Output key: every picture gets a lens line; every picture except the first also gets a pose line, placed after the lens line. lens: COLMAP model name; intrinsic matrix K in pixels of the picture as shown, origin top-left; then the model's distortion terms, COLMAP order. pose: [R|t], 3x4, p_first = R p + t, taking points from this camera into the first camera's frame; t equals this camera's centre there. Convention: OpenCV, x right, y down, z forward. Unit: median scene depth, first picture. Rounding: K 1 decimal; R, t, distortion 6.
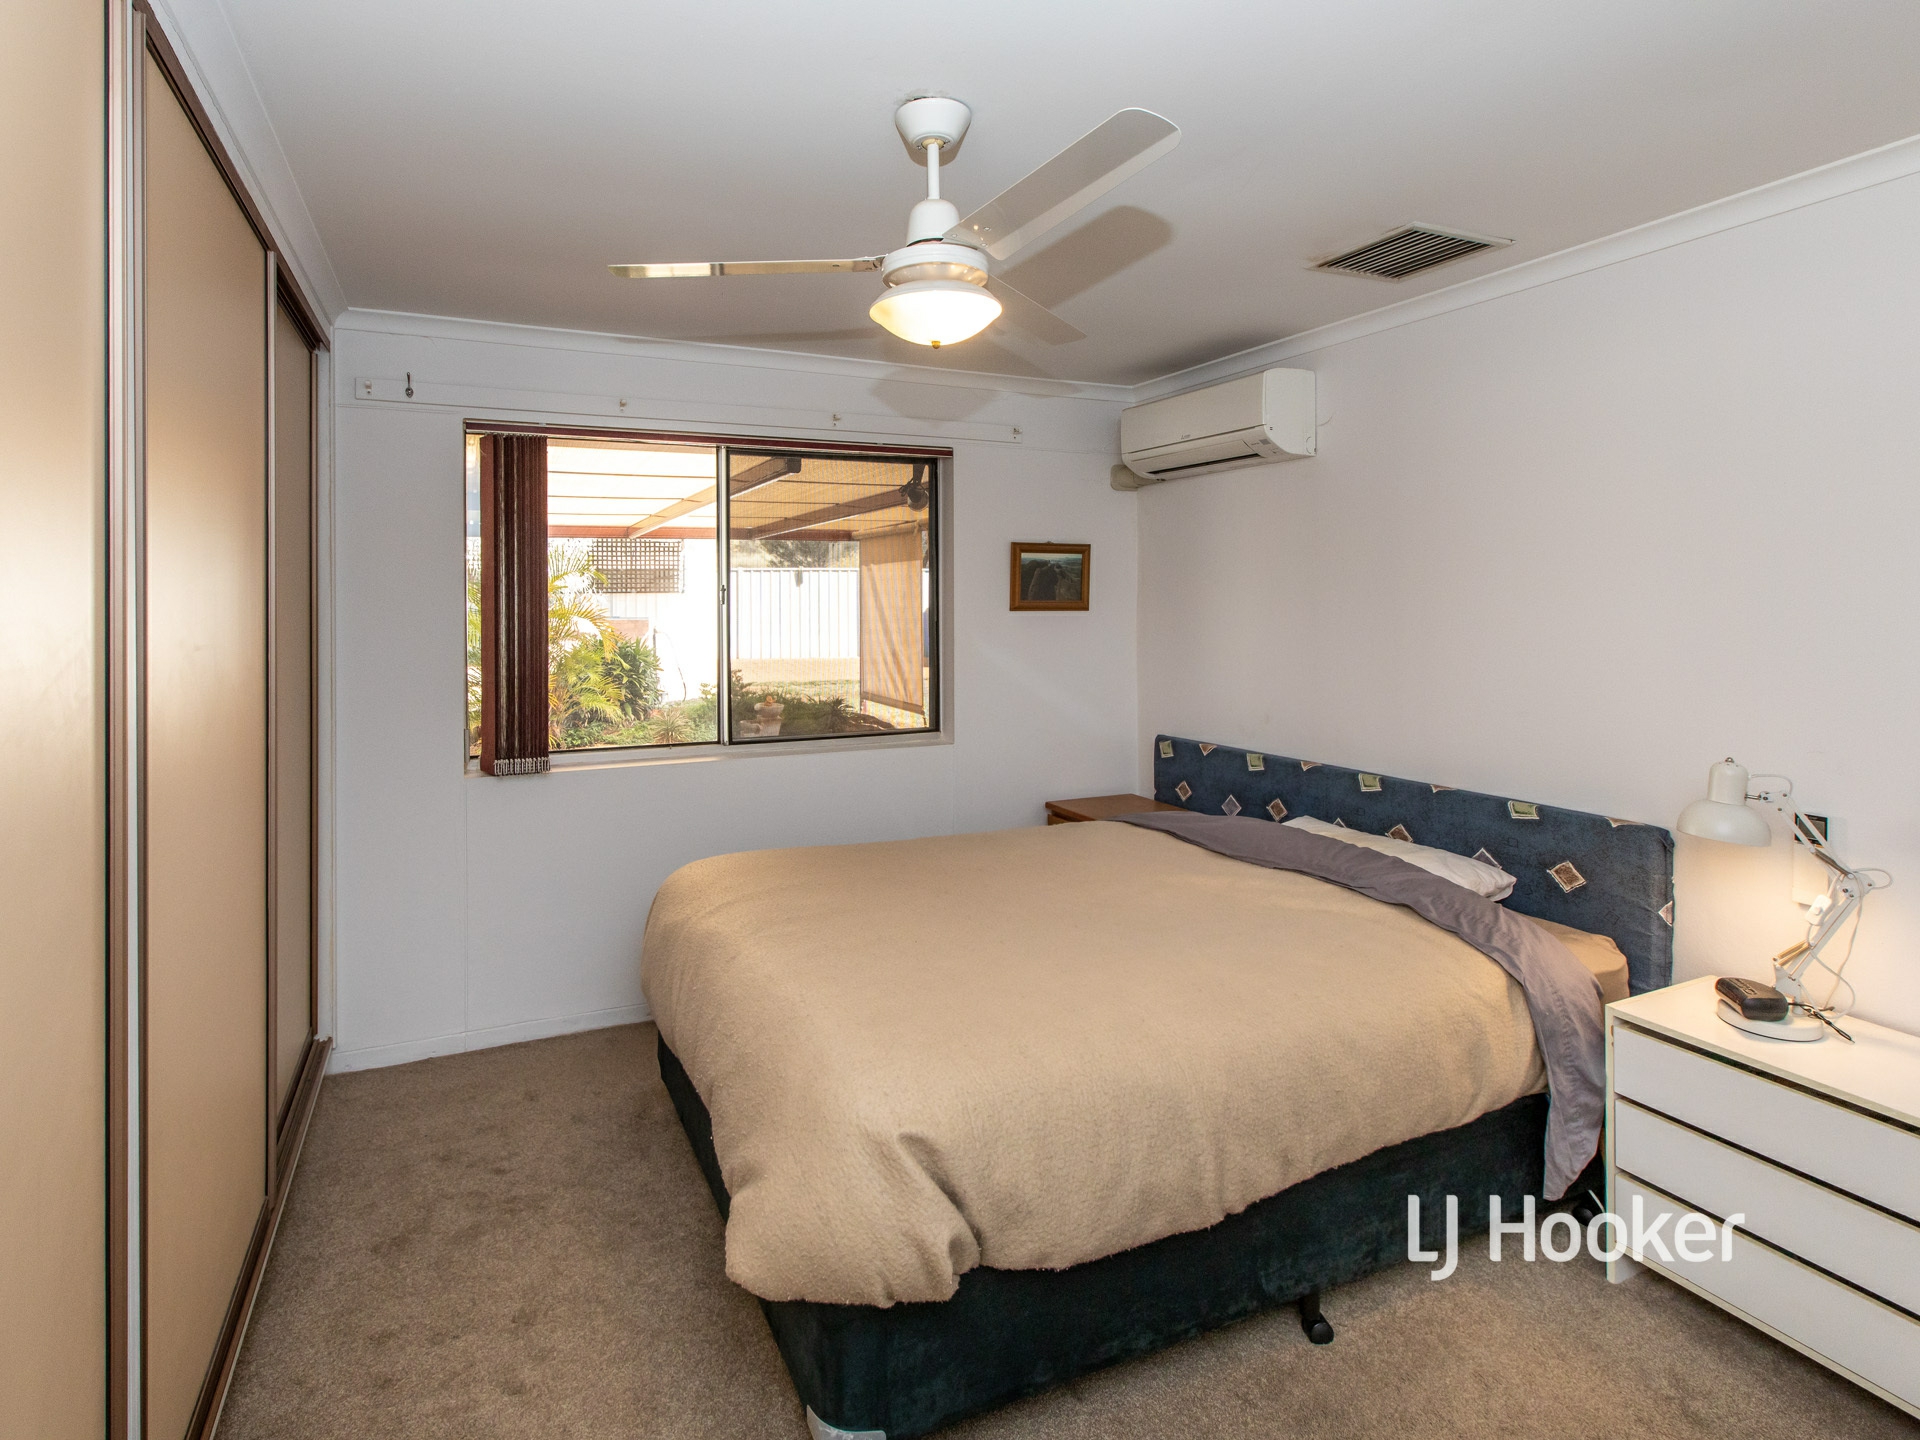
lens RADIAL K [[971.8, 0, 974.9], [0, 971.8, 729.3], [0, 0, 1]] dist [0.003230, 0.000055]
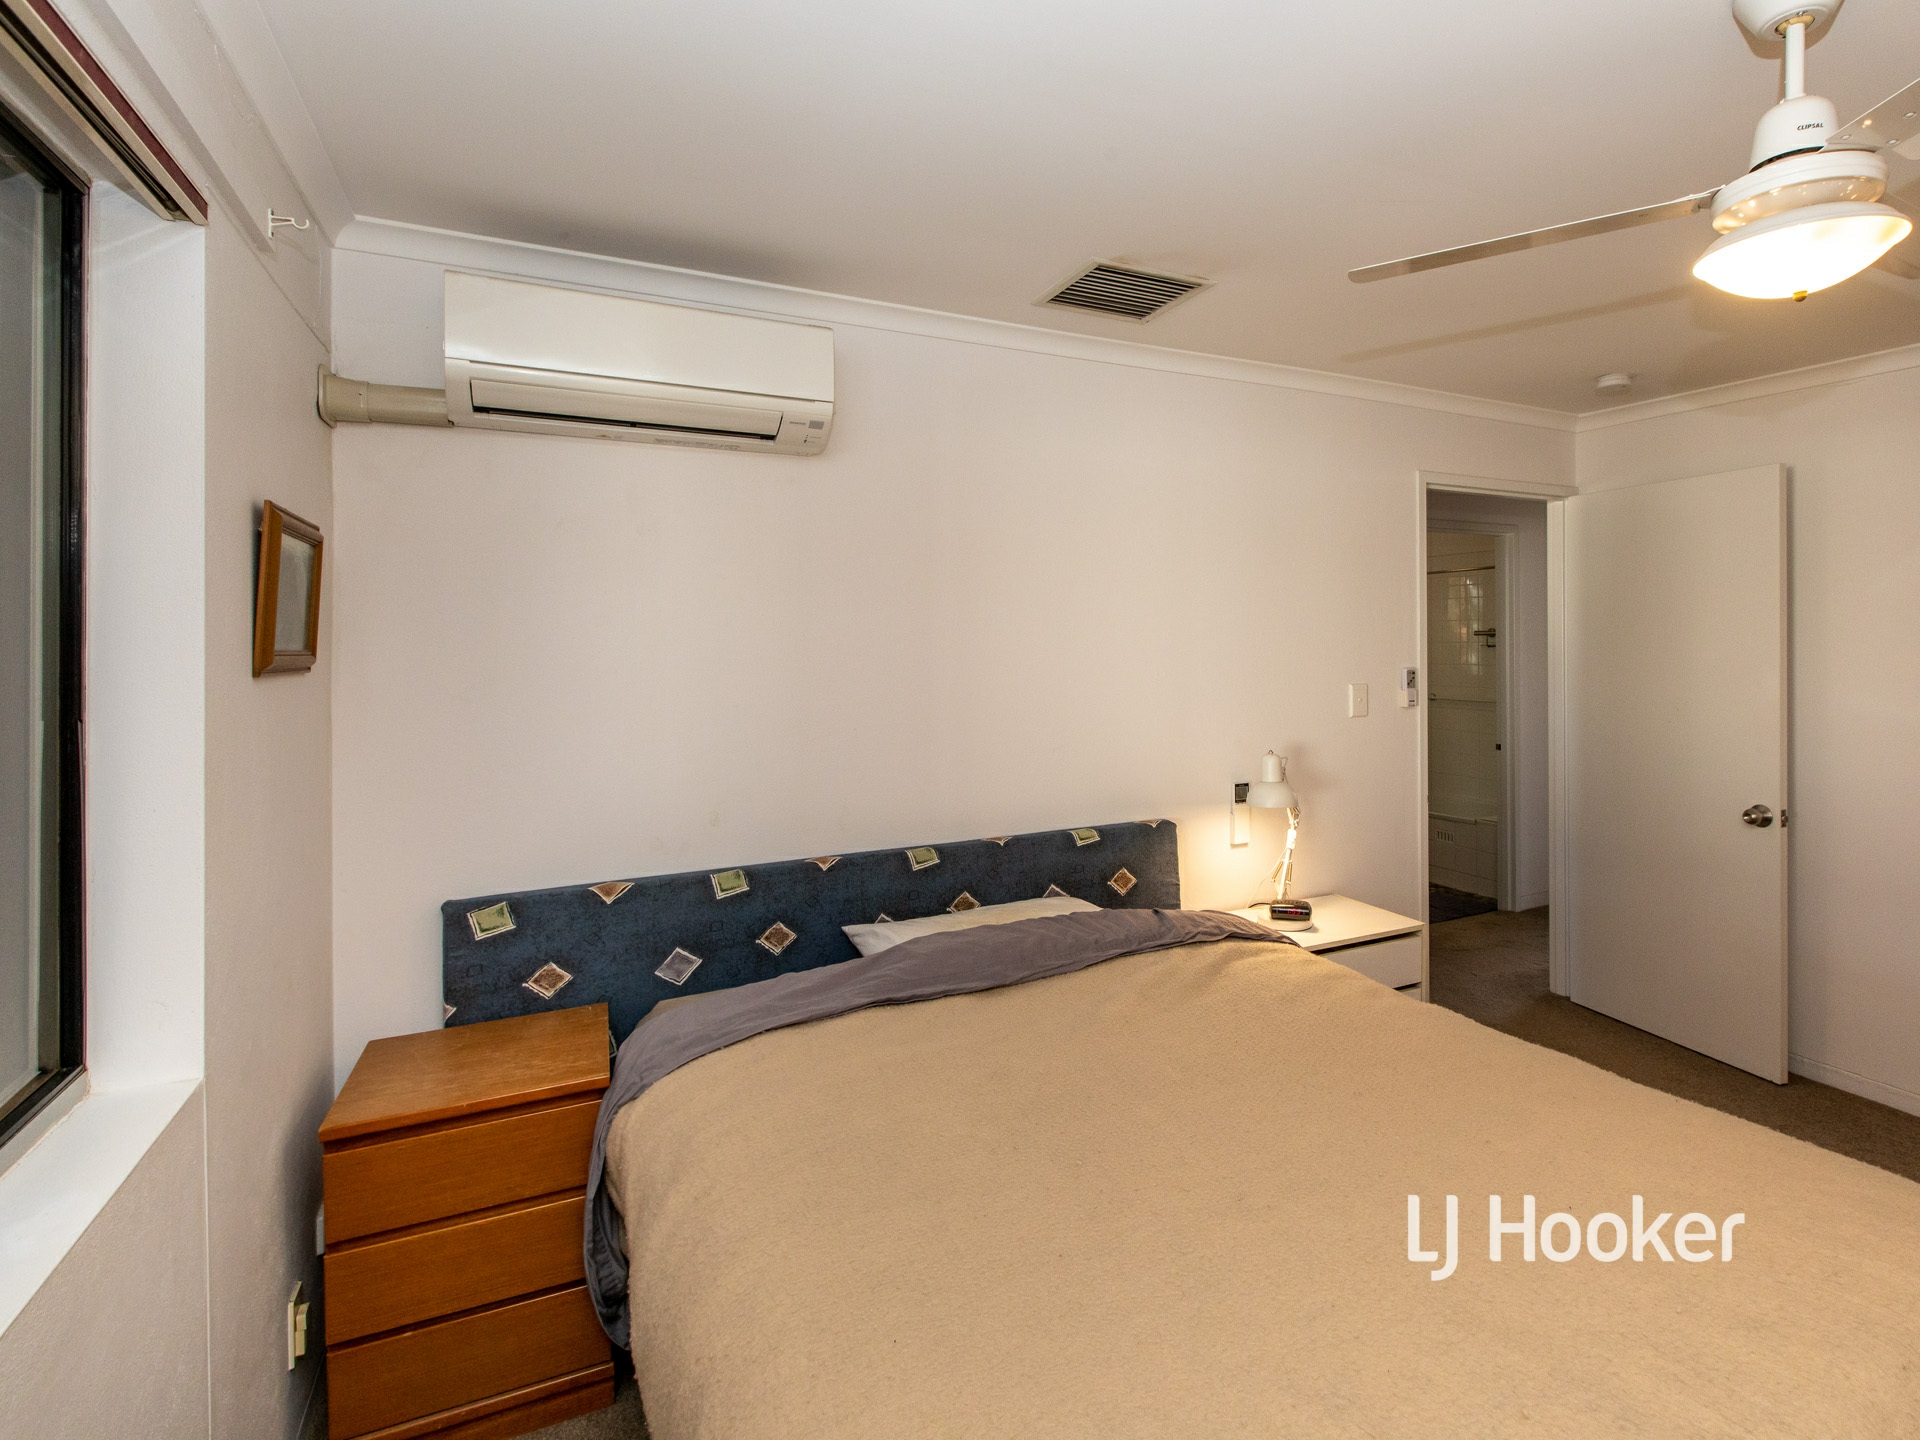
lens RADIAL K [[971.8, 0, 974.9], [0, 971.8, 729.3], [0, 0, 1]] dist [0.003230, 0.000055]
pose [[0.015003, -0.045388, 0.998857, -0.441290], [0.159506, 0.986285, 0.042421, -0.085165], [-0.987083, 0.158688, 0.022037, 0.920387]]
